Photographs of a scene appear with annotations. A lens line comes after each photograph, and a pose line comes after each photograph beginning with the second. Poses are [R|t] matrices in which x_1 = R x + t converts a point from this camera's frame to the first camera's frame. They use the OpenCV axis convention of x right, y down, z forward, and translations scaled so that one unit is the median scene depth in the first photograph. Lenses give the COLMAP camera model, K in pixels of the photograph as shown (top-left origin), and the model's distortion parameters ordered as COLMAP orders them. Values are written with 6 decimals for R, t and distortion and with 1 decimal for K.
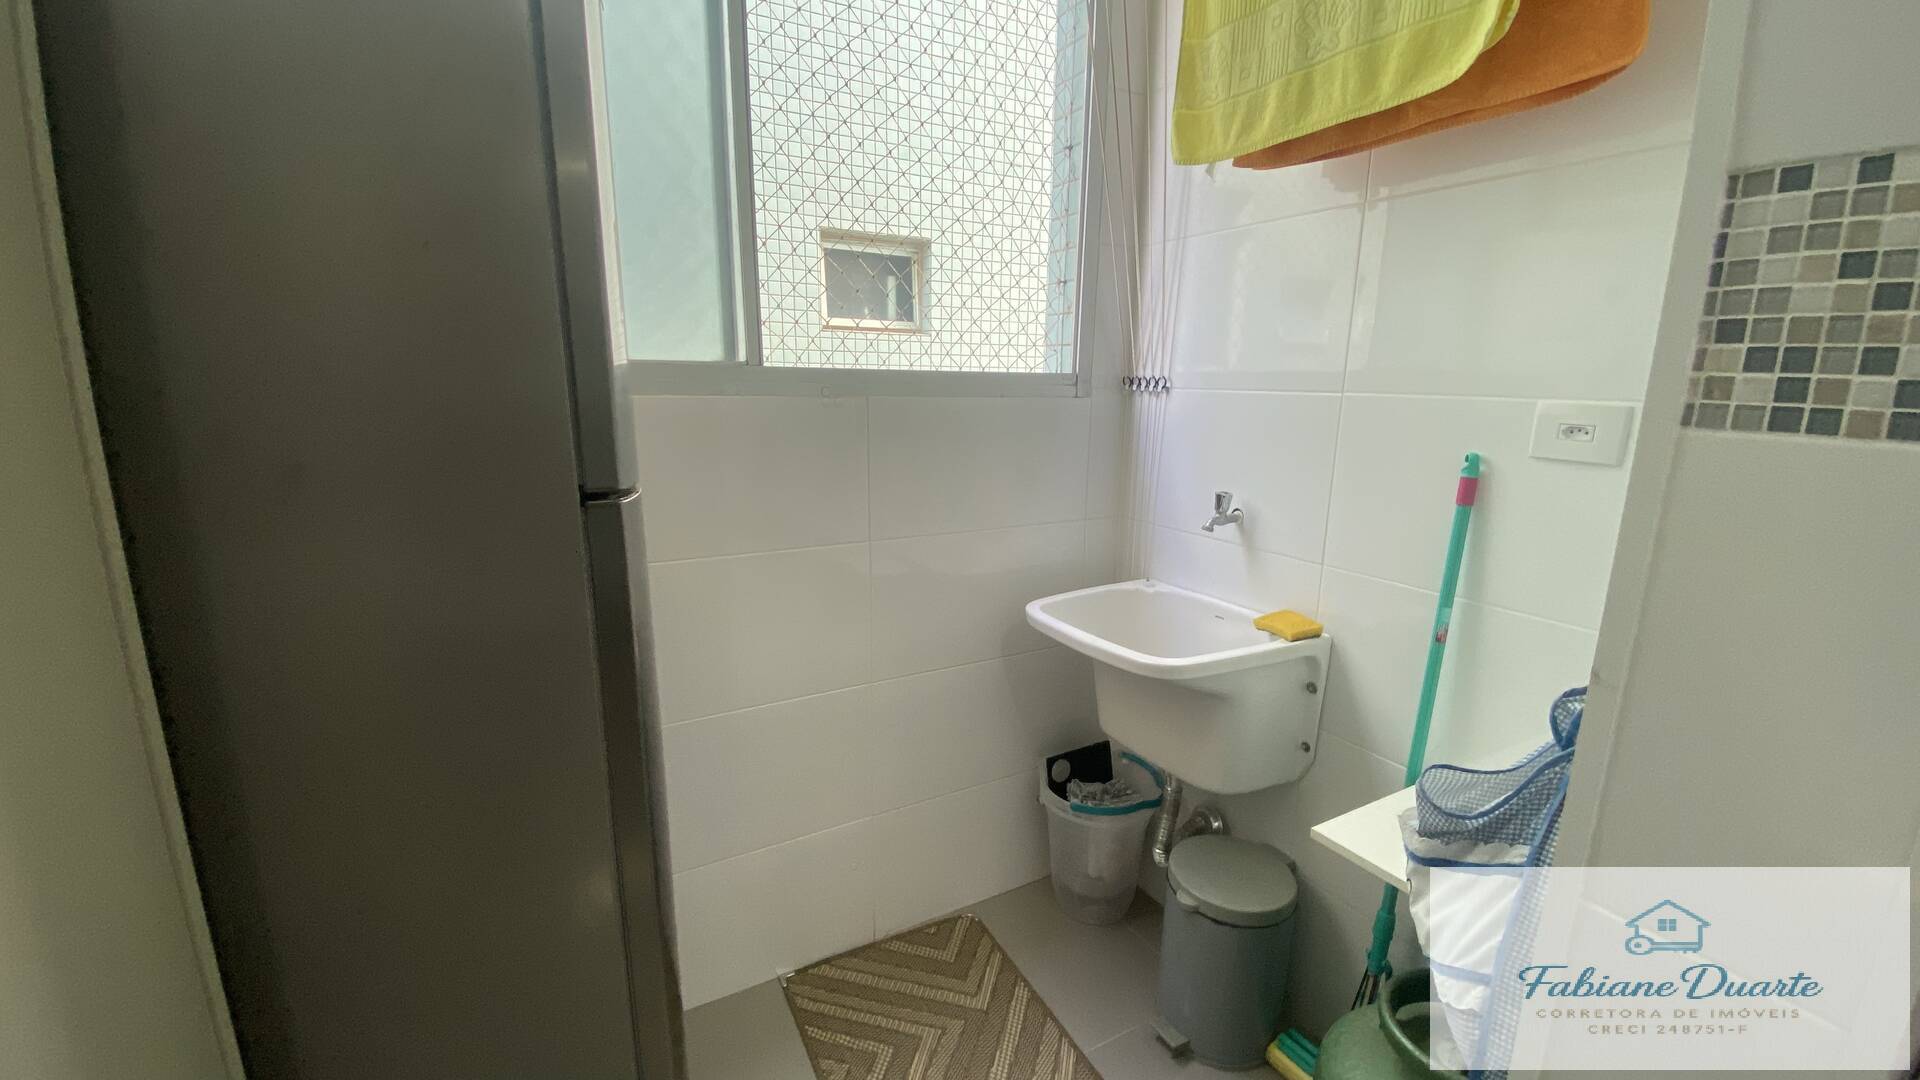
lens RADIAL K [[775.8, 0, 960.0], [0, 775.8, 540.0], [0, 0, 1]] dist [0.025351, -0.024206]
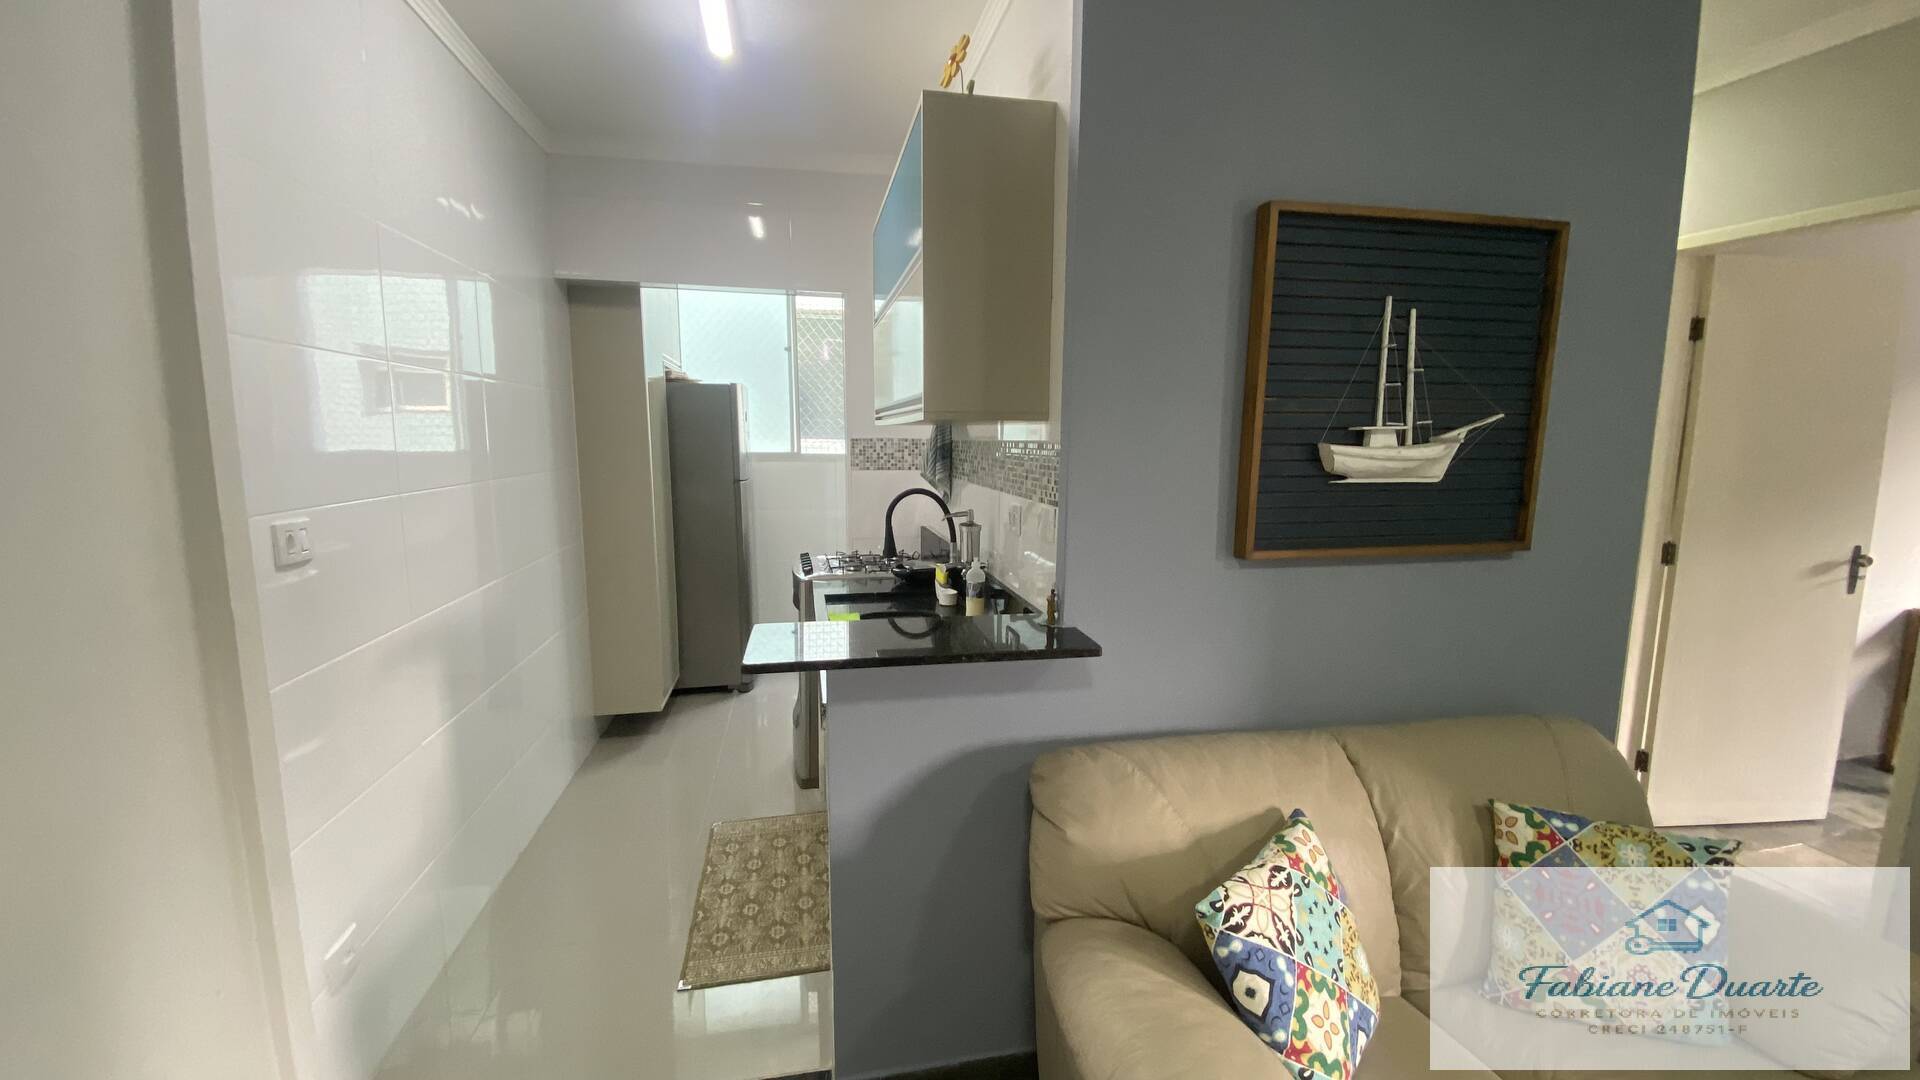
lens RADIAL K [[763.8, 0, 960.0], [0, 763.8, 540.0], [0, 0, 1]] dist [0.024082, -0.023121]
pose [[0.957430, 0.031293, -0.286963, 1.164152], [-0.052834, 0.996311, -0.067630, 0.287607], [0.283788, 0.079913, 0.955551, -1.651455]]
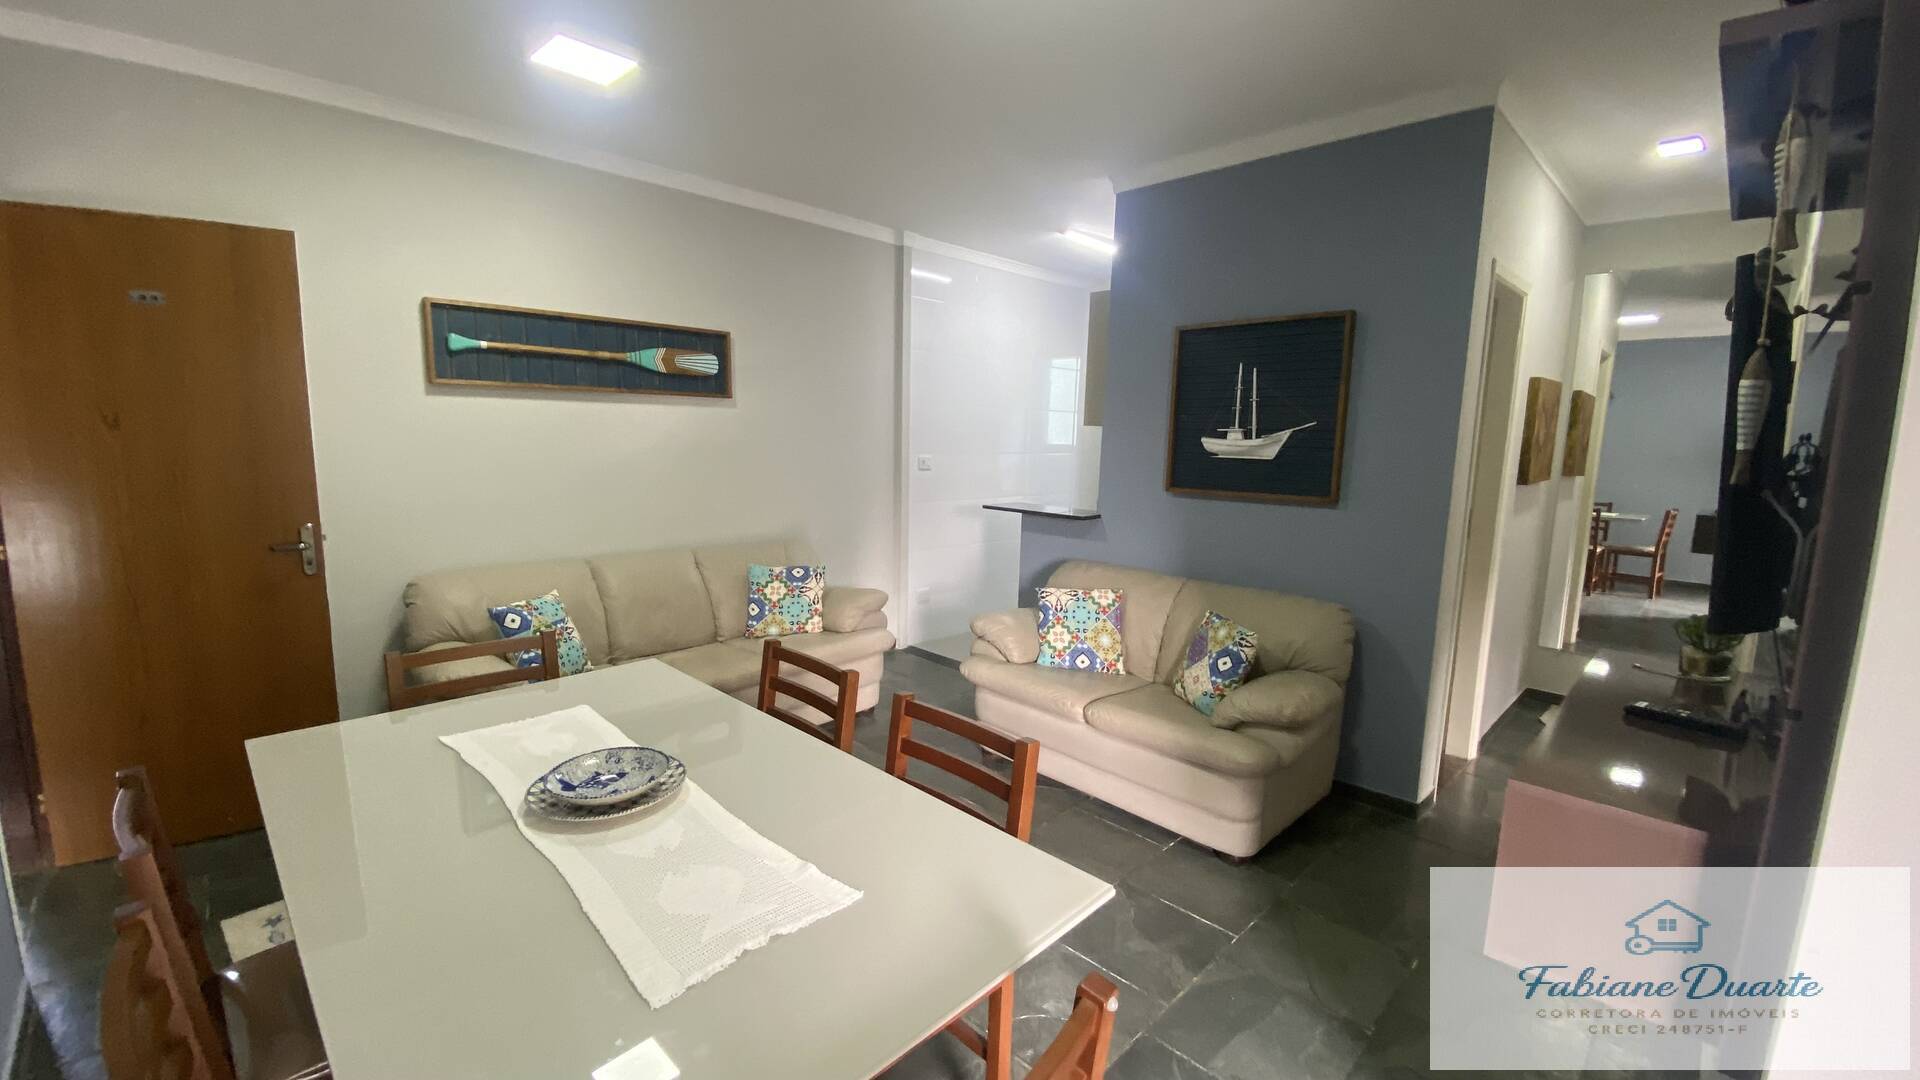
lens RADIAL K [[775.8, 0, 960.0], [0, 775.8, 540.0], [0, 0, 1]] dist [0.025351, -0.024206]
pose [[0.285299, 0.123801, -0.950409, 3.003628], [-0.214896, 0.974638, 0.062448, 0.342534], [0.934037, 0.186423, 0.304667, -1.750761]]
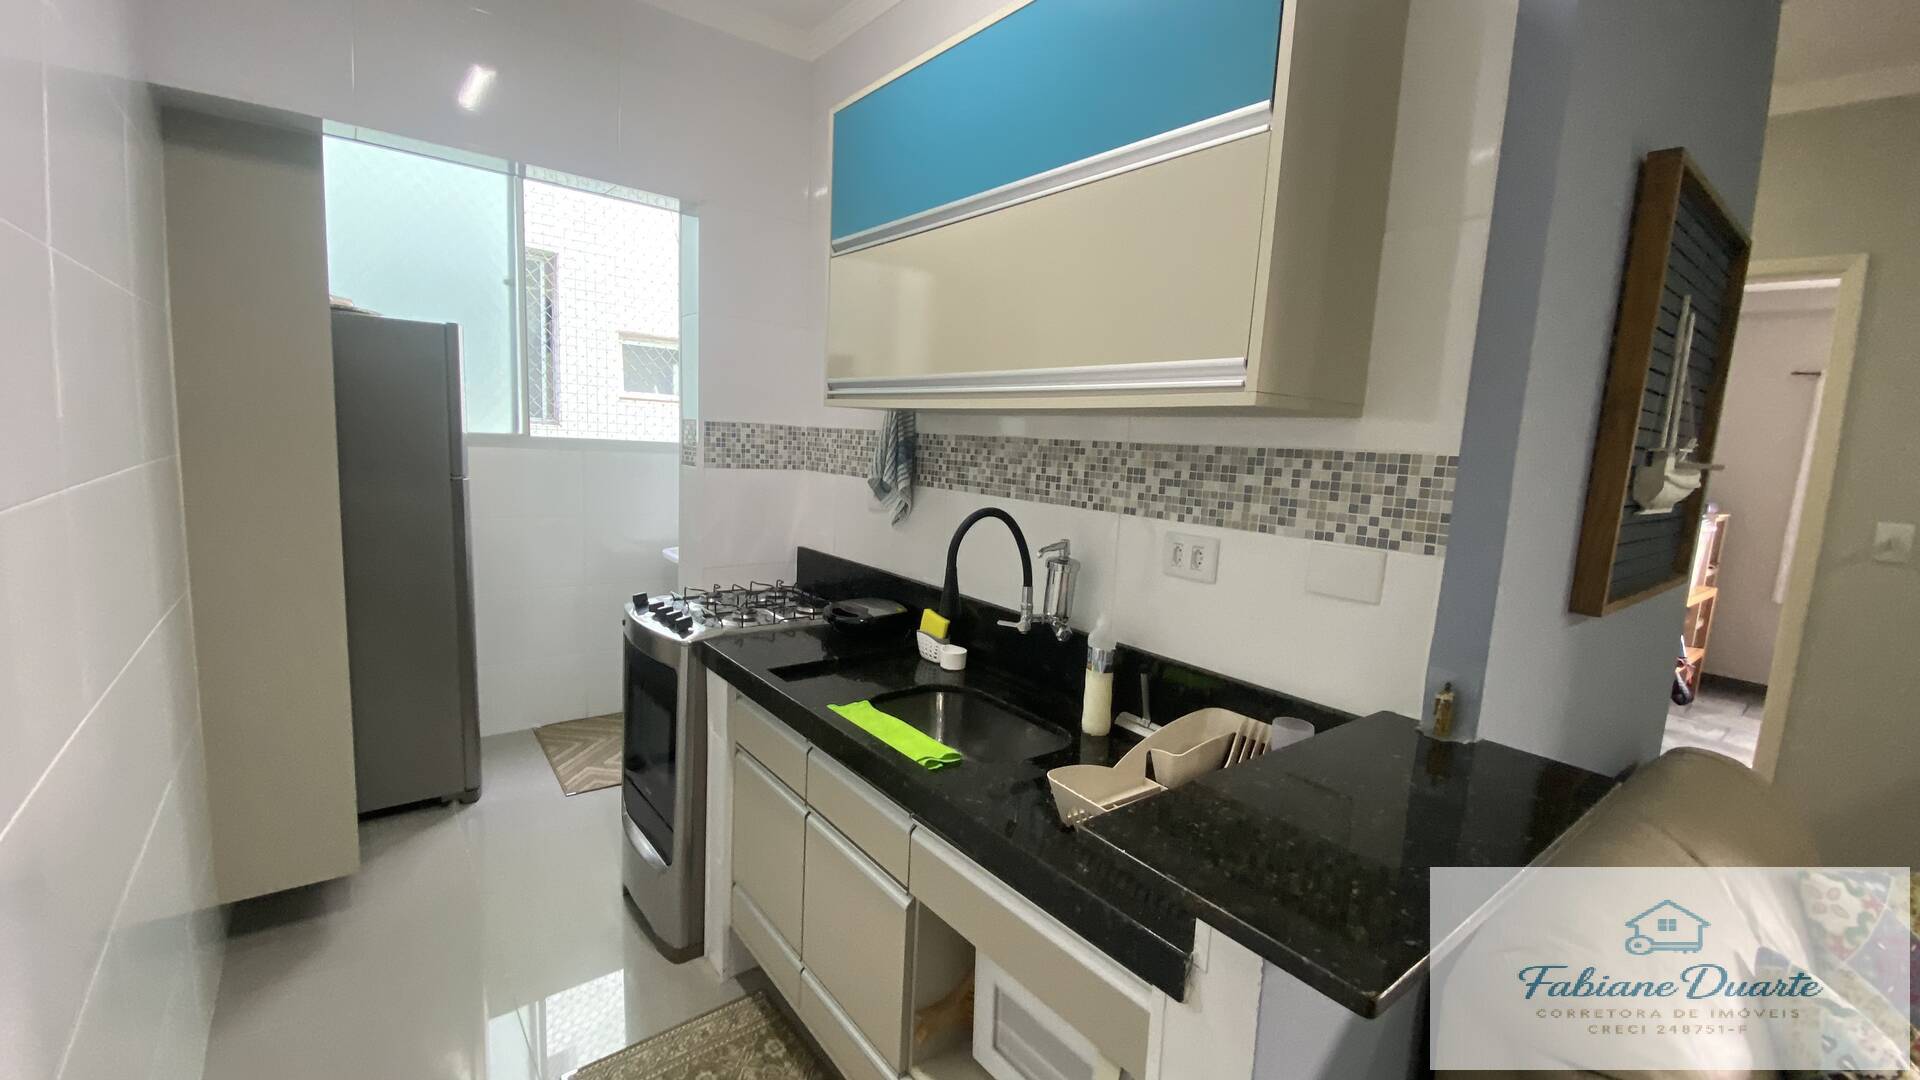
lens RADIAL K [[775.8, 0, 960.0], [0, 775.8, 540.0], [0, 0, 1]] dist [0.025351, -0.024206]
pose [[0.984883, 0.014416, 0.172618, 0.522266], [-0.002219, 0.997499, -0.070641, 0.210891], [-0.173204, 0.069191, 0.982453, -1.271575]]
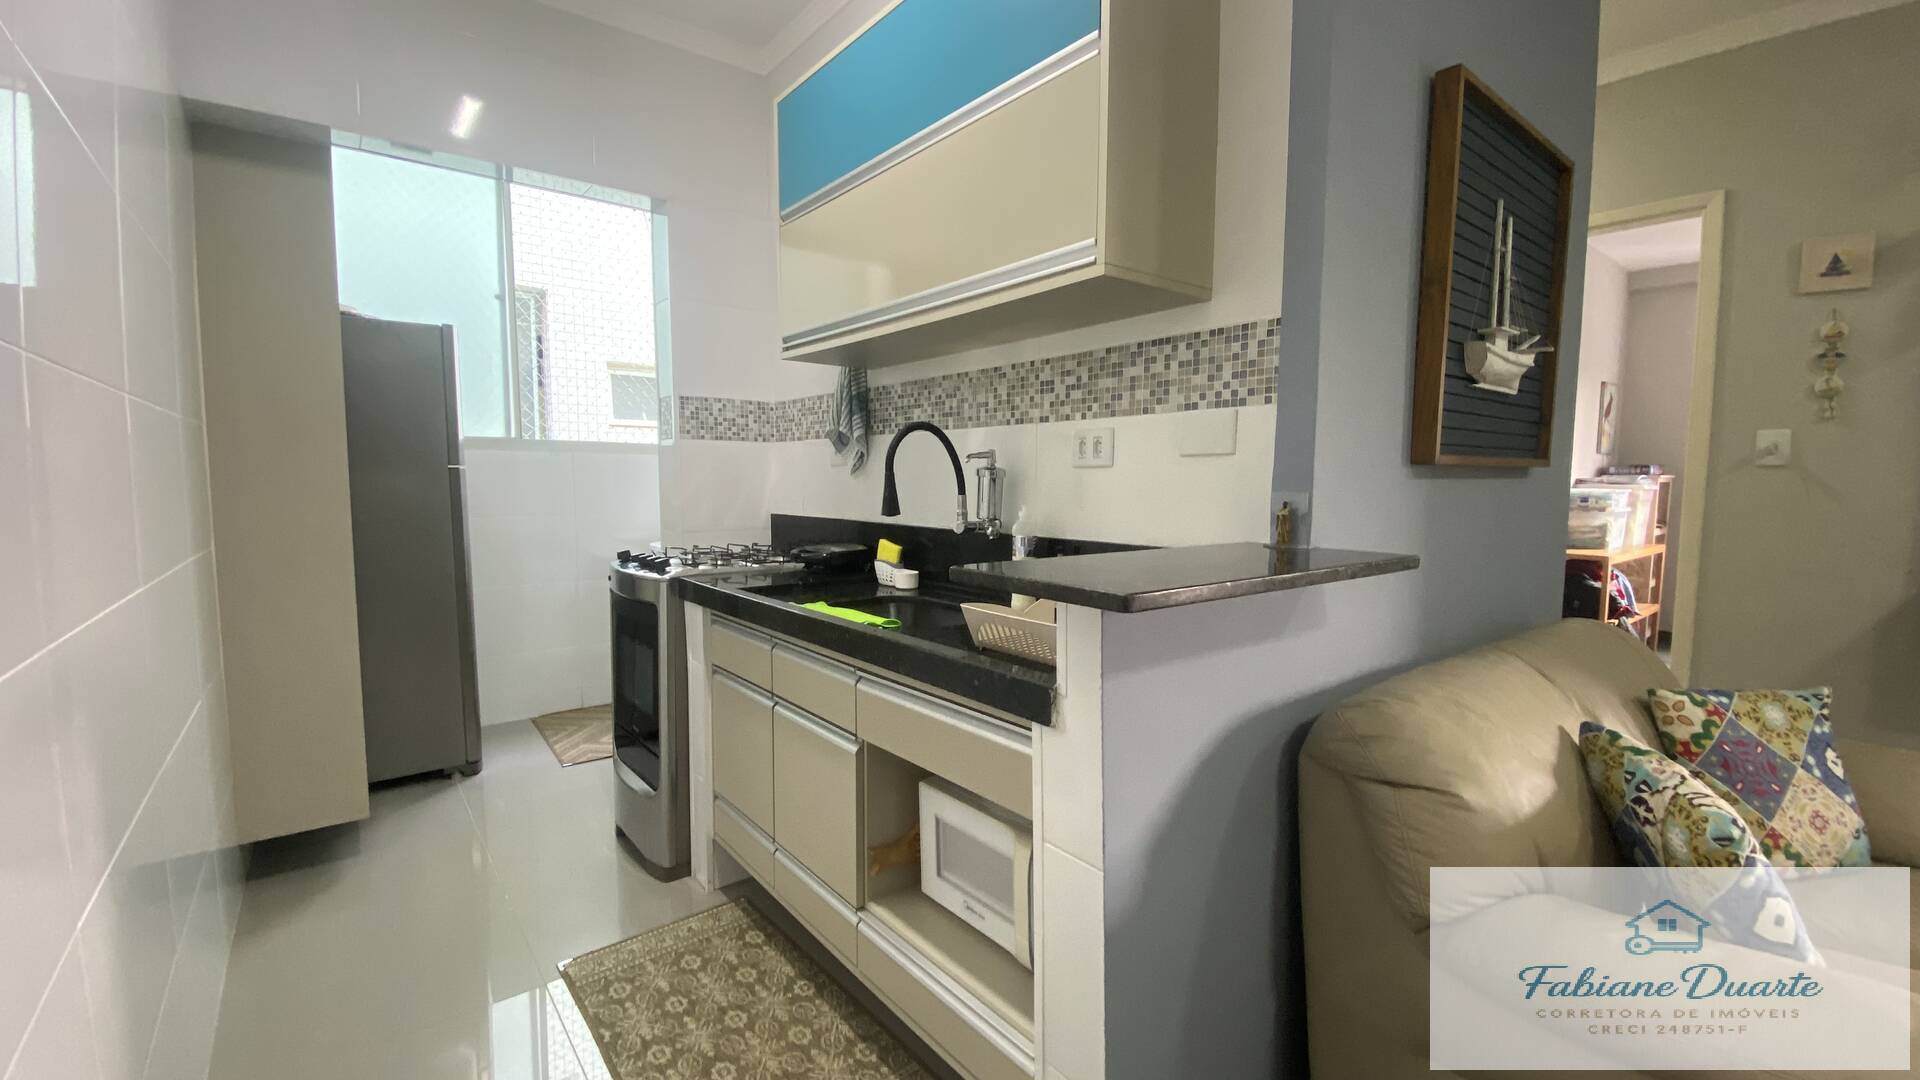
lens RADIAL K [[775.8, 0, 960.0], [0, 775.8, 540.0], [0, 0, 1]] dist [0.025351, -0.024206]
pose [[0.984249, -0.024715, 0.175050, 0.576741], [0.046190, 0.991736, -0.119689, 0.388803], [-0.170645, 0.125889, 0.977257, -1.389184]]
